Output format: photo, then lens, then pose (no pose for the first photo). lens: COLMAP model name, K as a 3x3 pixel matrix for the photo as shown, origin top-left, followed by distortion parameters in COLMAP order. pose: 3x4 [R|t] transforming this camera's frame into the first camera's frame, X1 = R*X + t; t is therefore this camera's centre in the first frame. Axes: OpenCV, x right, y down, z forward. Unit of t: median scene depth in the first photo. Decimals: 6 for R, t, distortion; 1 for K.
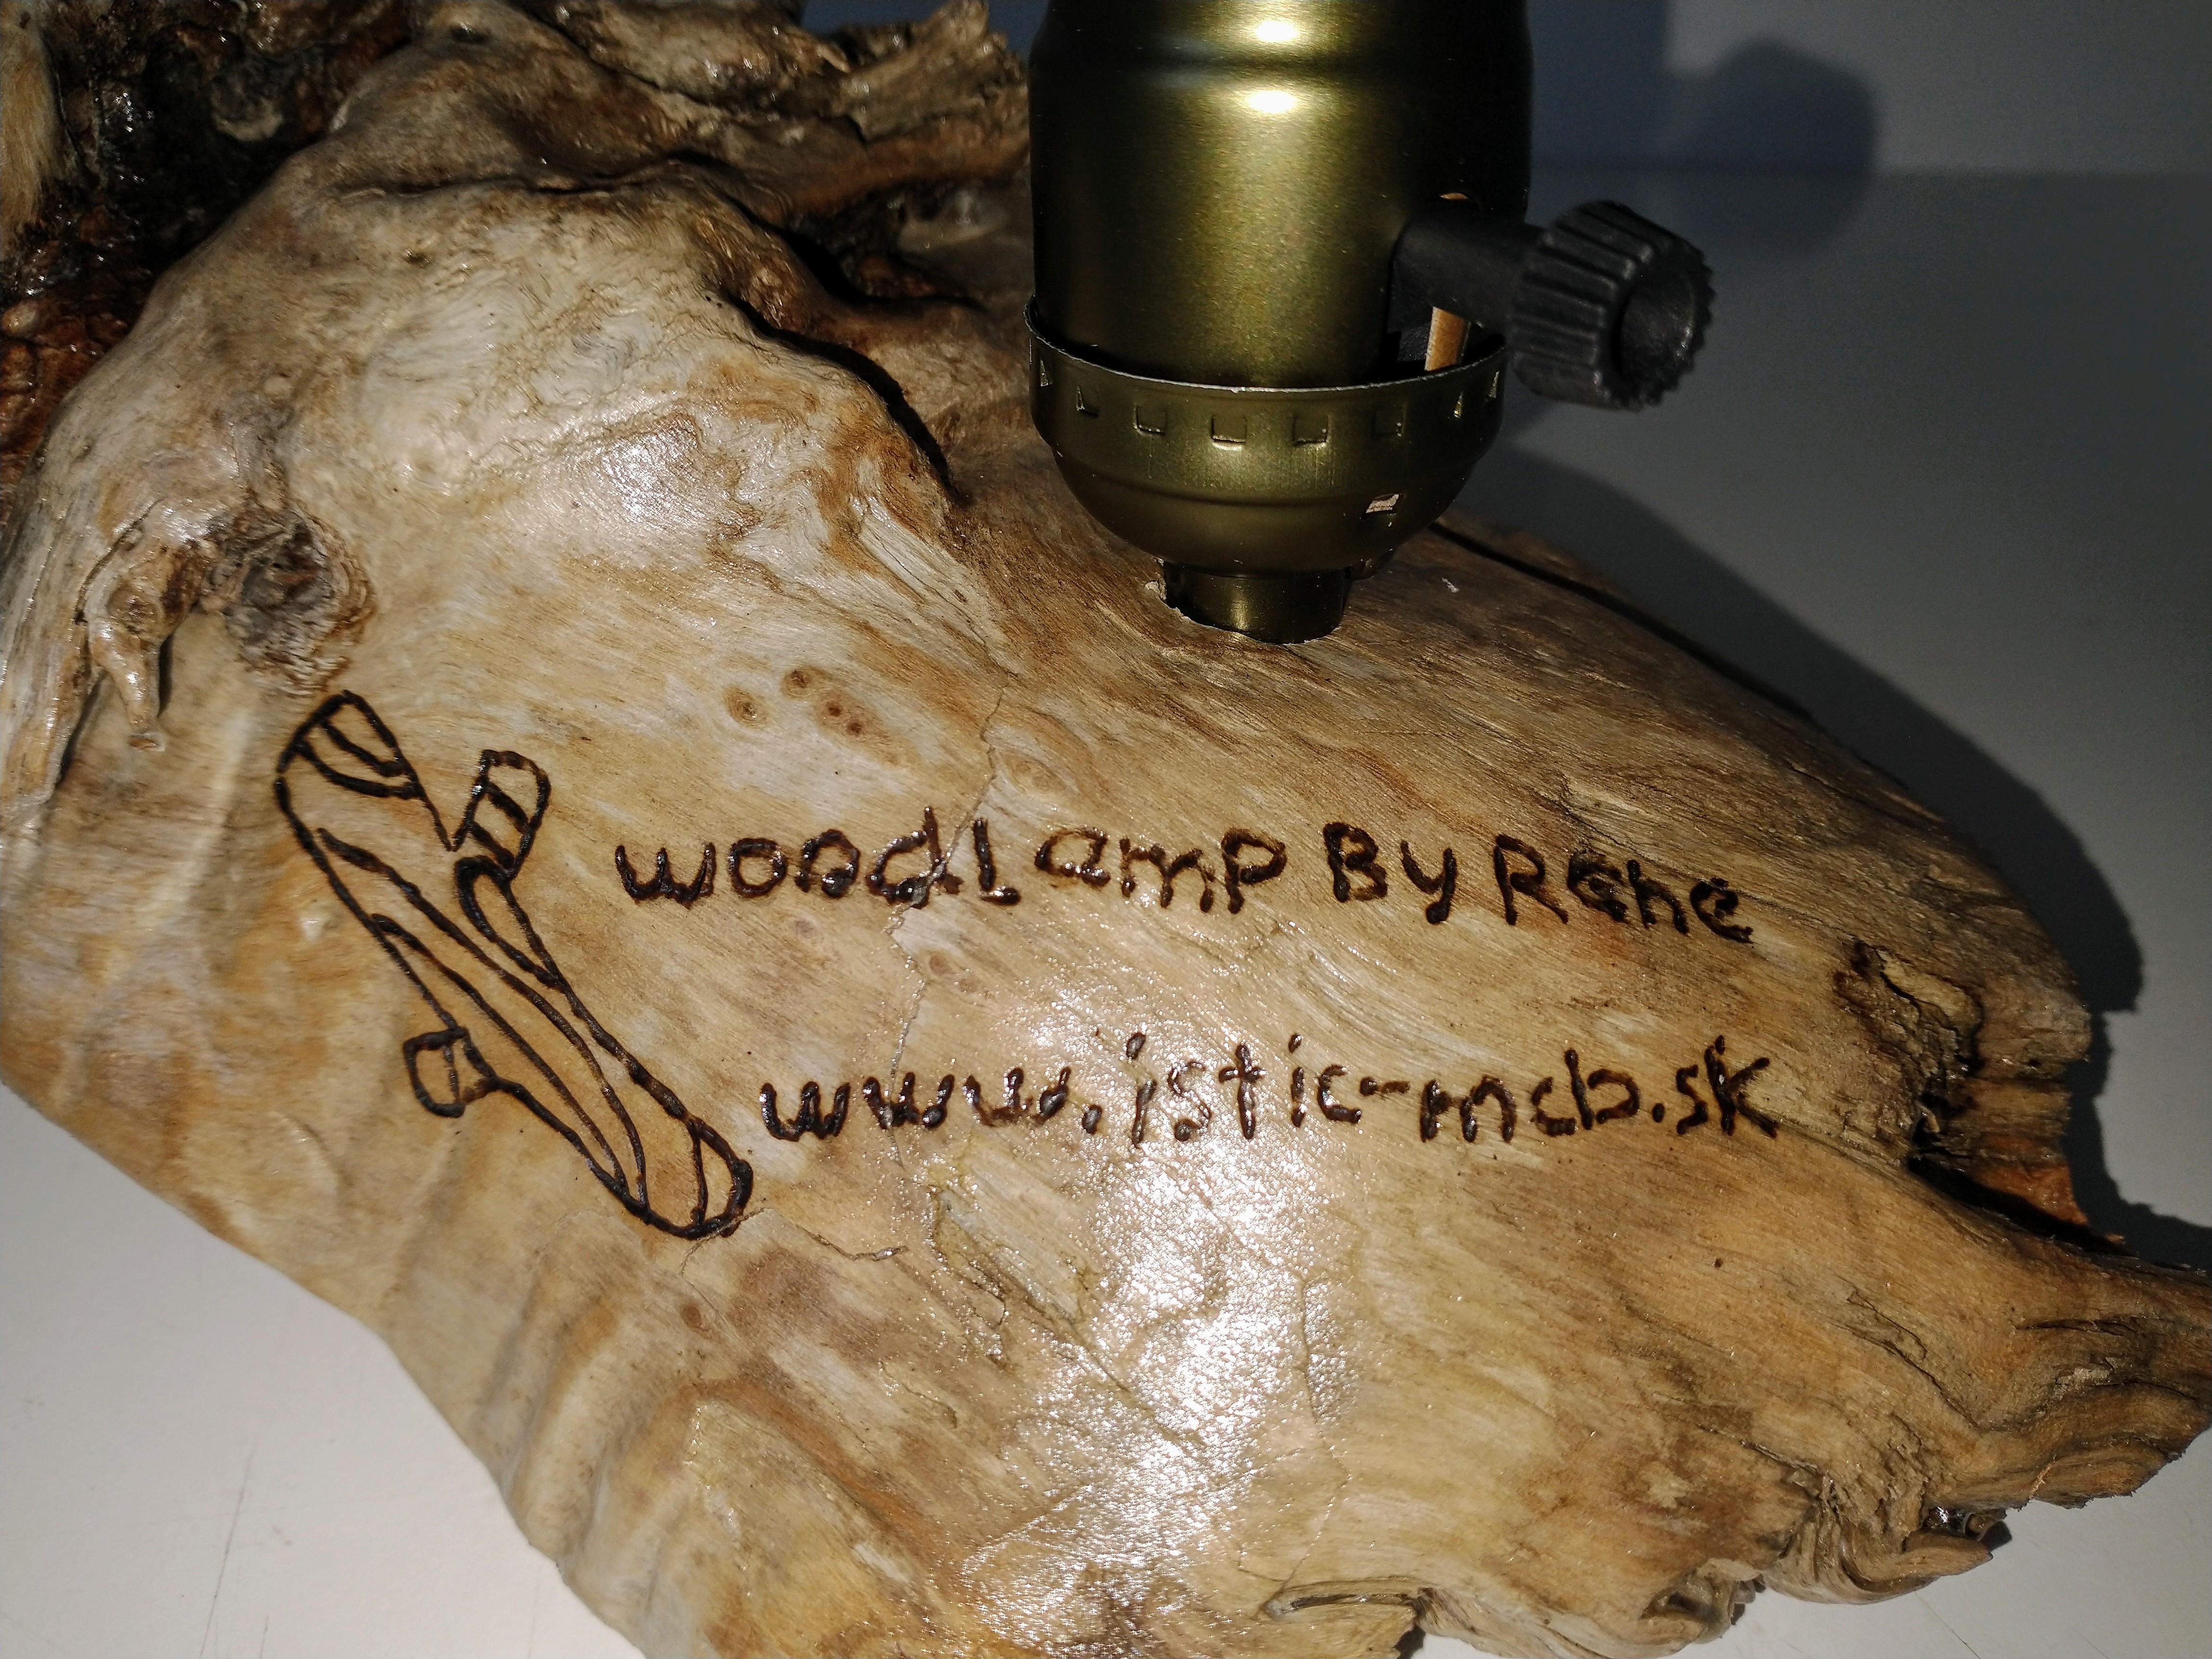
lens RADIAL K [[1840.0, 0, 1106.0], [0, 1840.0, 829.5], [0, 0, 1]] dist [0.105069, -0.320630]
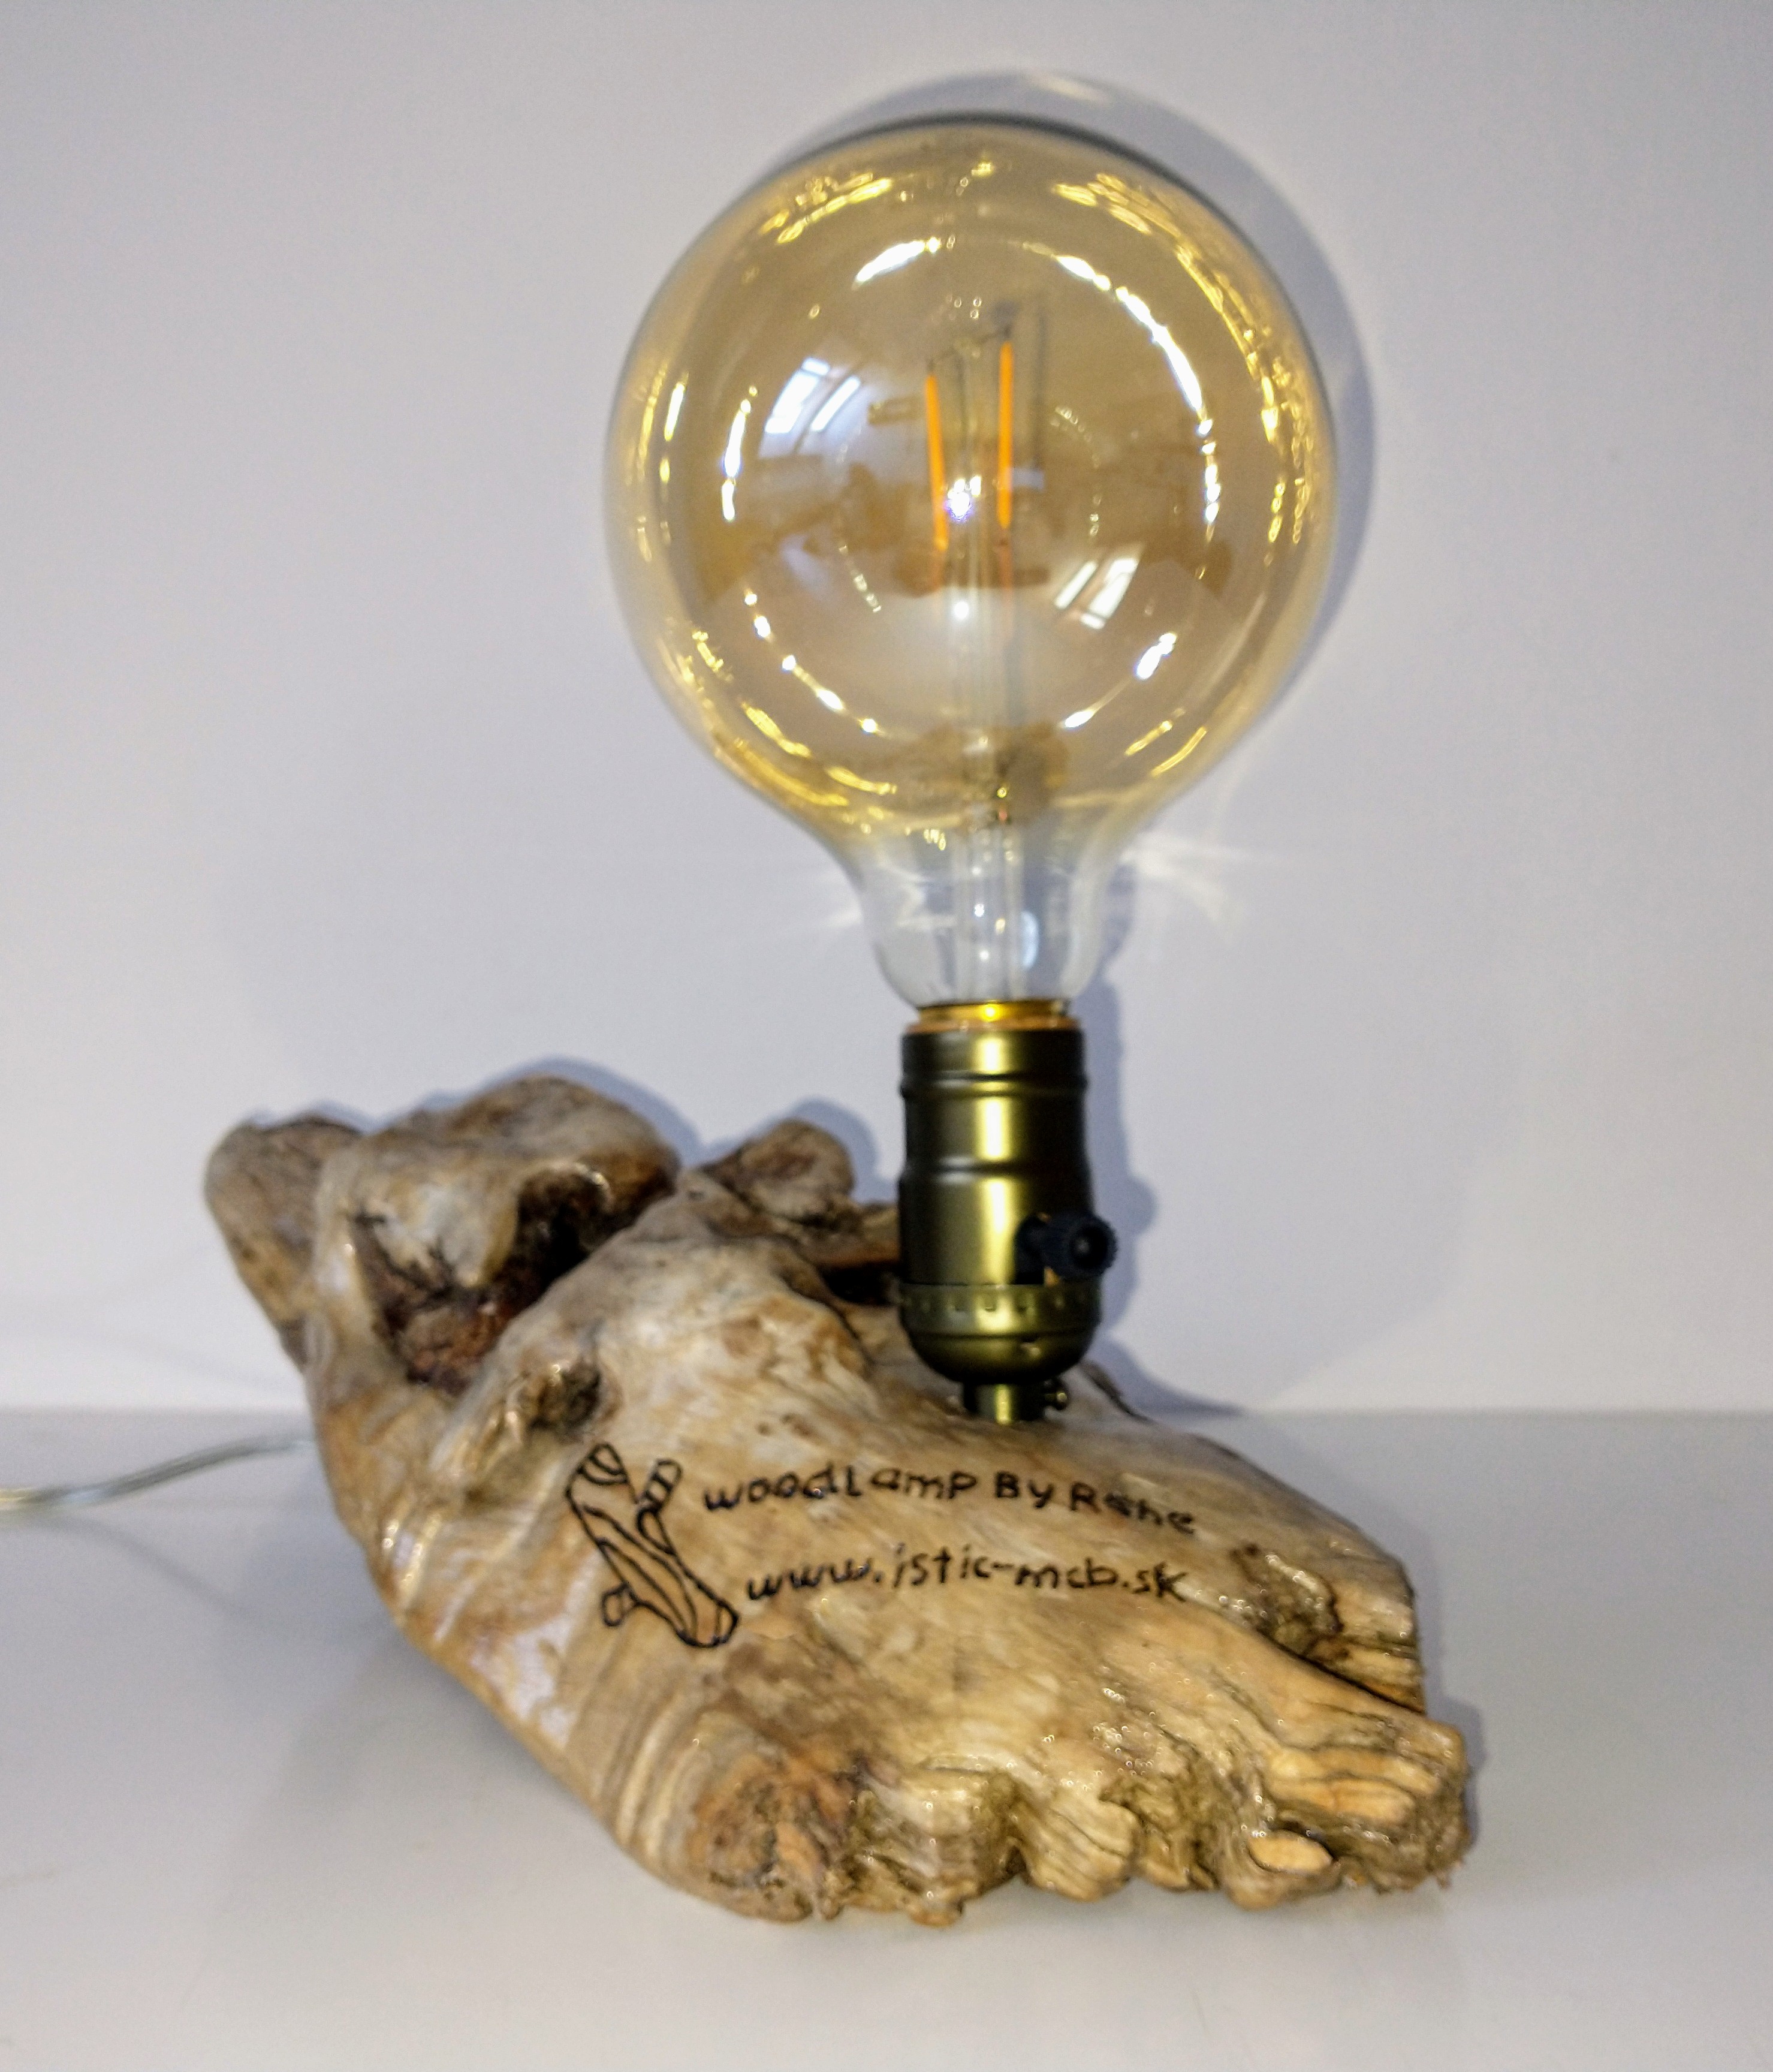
lens RADIAL K [[2296.5, 0, 886.5], [0, 2296.5, 1036.0], [0, 0, 1]] dist [0.001315, -0.004777]
pose [[0.968651, -0.039585, -0.245251, 0.689183], [-0.099919, 0.841769, -0.530511, 1.042918], [0.227444, 0.538385, 0.811425, -1.596532]]
